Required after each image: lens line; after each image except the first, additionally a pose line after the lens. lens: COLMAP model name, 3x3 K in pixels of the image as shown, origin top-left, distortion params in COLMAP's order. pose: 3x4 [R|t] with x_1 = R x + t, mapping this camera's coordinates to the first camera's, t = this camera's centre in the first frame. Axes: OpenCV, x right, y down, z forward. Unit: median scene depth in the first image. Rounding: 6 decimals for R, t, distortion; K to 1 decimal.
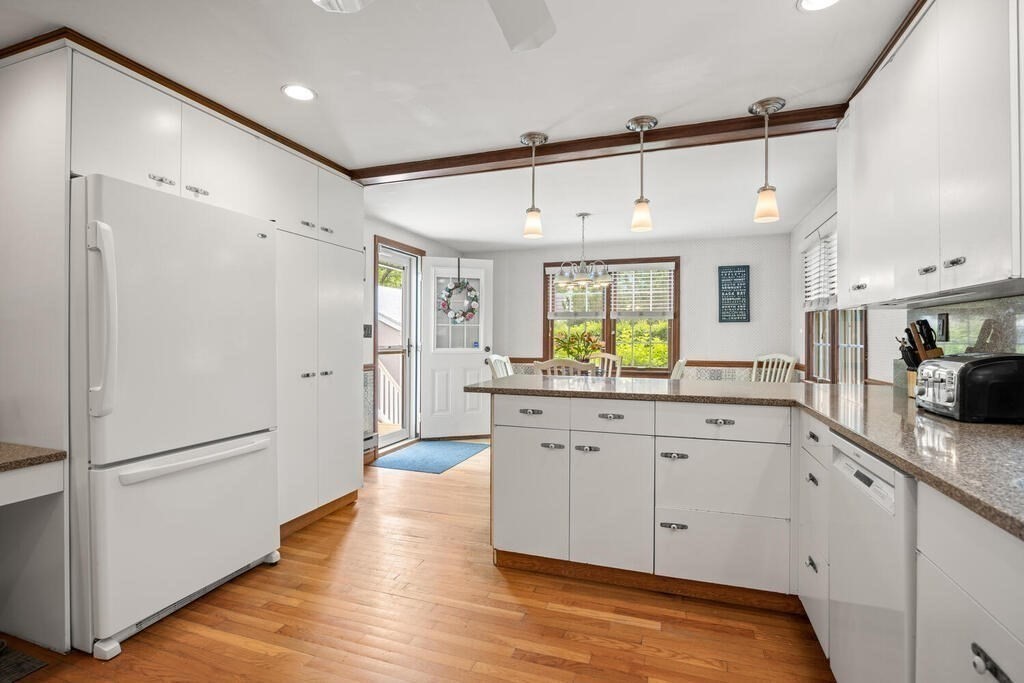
lens RADIAL K [[485.0, 0, 512.0], [0, 485.0, 341.5], [0, 0, 1]] dist [-0.001900, -0.000173]
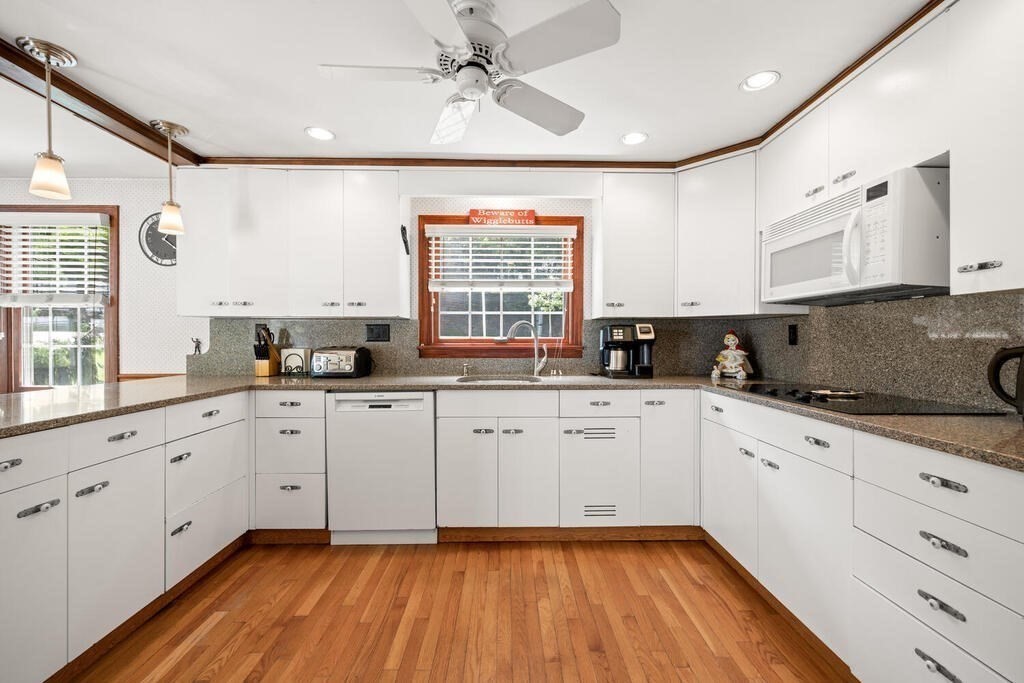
lens RADIAL K [[414.5, 0, 511.1], [0, 414.5, 339.9], [0, 0, 1]] dist [-0.000671, 0.000061]
pose [[-0.339976, -0.003844, 0.940426, -0.681933], [0.004481, 0.999974, 0.005707, -0.007181], [-0.940423, 0.006154, -0.339950, 0.641460]]
